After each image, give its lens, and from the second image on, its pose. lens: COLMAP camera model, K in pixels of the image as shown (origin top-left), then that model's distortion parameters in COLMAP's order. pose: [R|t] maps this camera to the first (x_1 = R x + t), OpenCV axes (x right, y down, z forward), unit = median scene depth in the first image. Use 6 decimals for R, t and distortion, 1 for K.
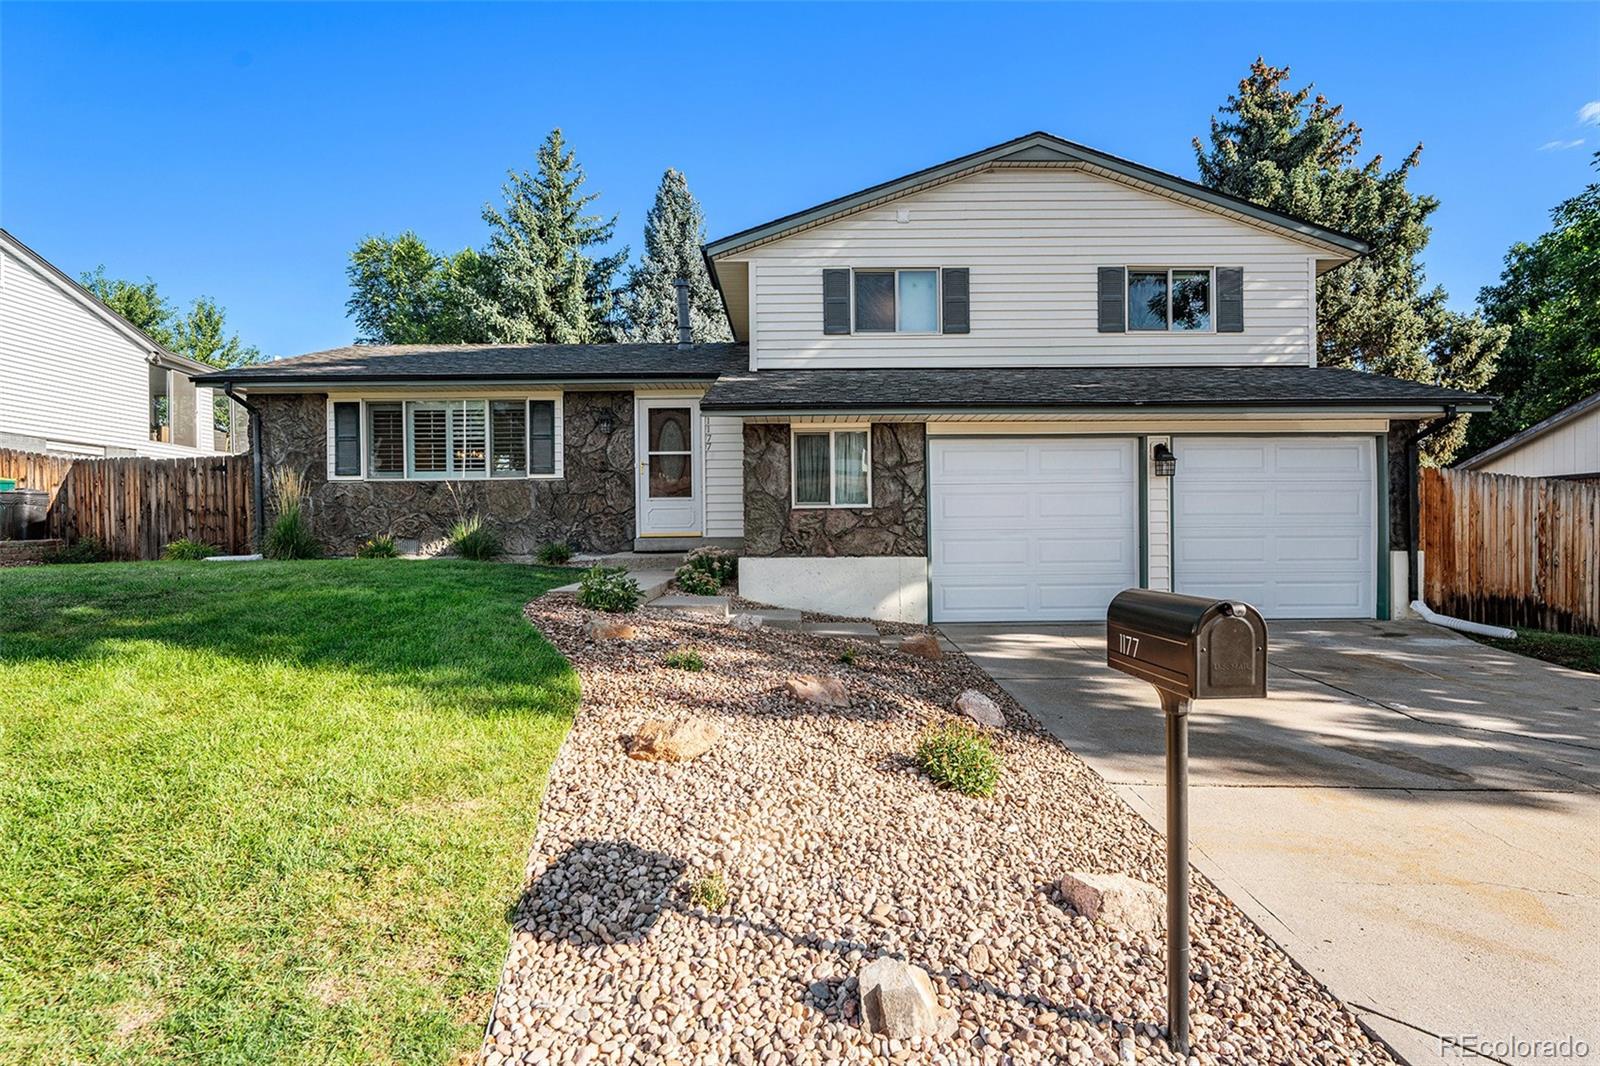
lens RADIAL K [[802.7, 0, 800.1], [0, 802.7, 526.8], [0, 0, 1]] dist [-0.011884, -0.000207]
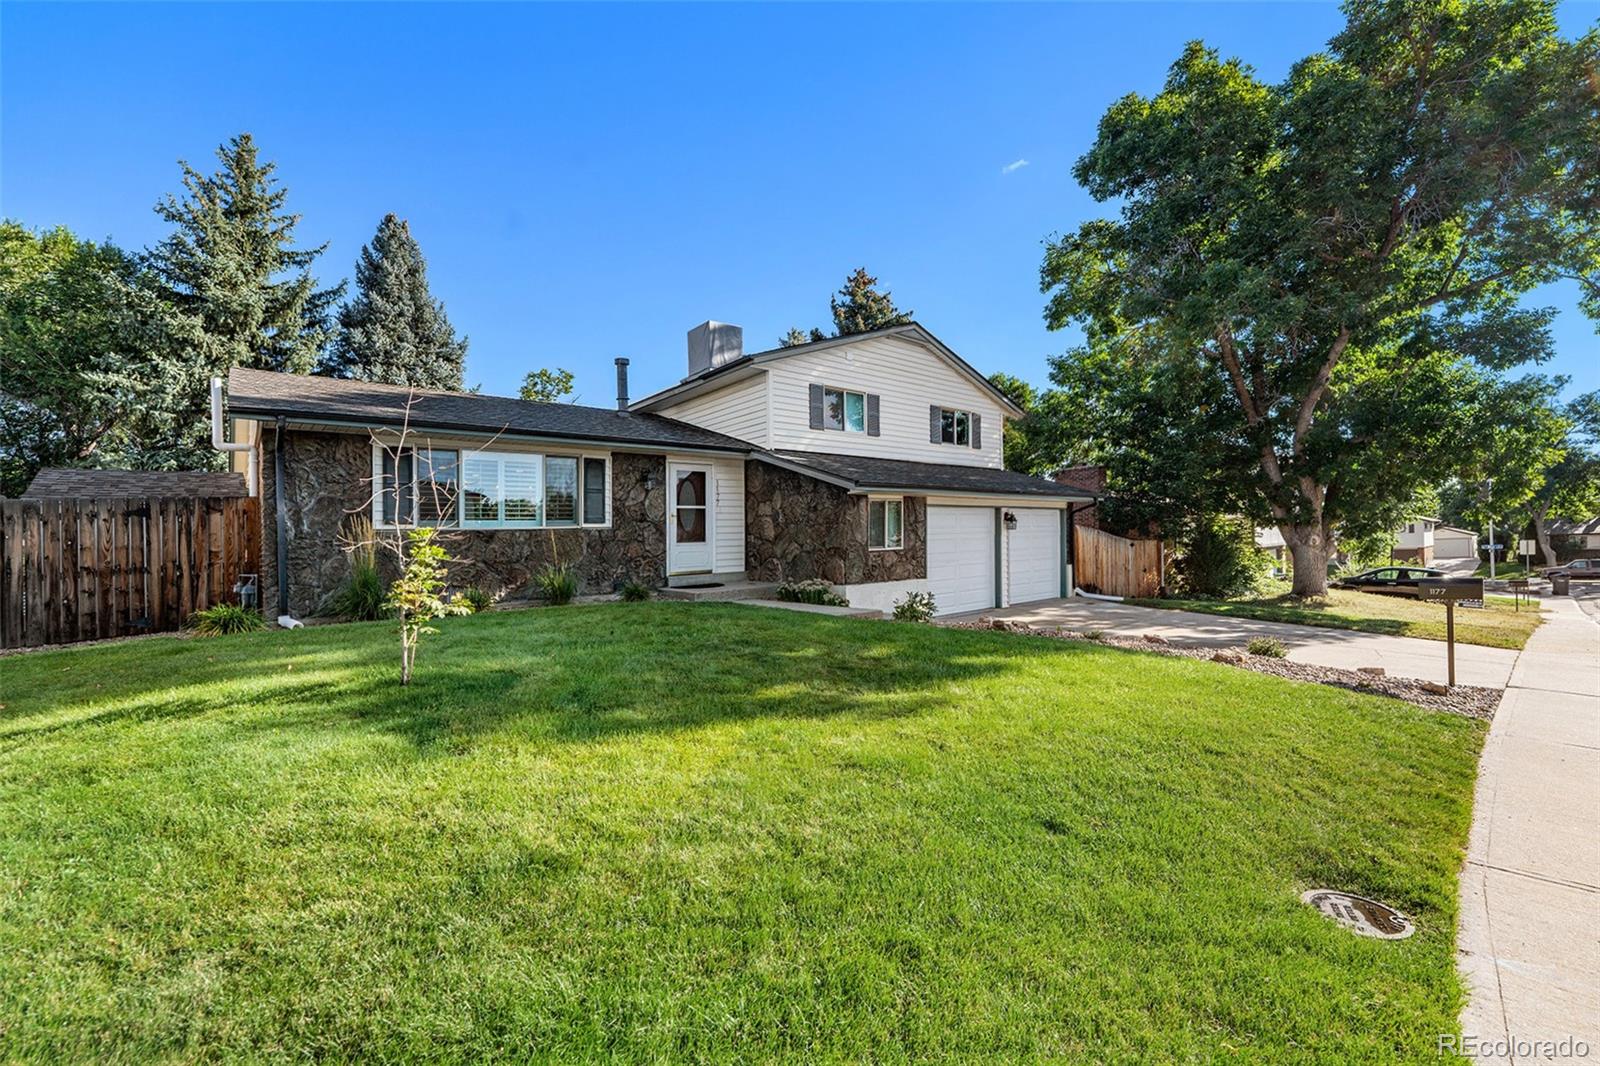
lens RADIAL K [[660.0, 0, 799.3], [0, 660.0, 540.9], [0, 0, 1]] dist [-0.028817, 0.003766]
pose [[0.757745, -0.013535, 0.652411, -0.709303], [0.024906, 0.999656, -0.008188, -0.026826], [-0.652076, 0.022454, 0.757821, 0.111603]]
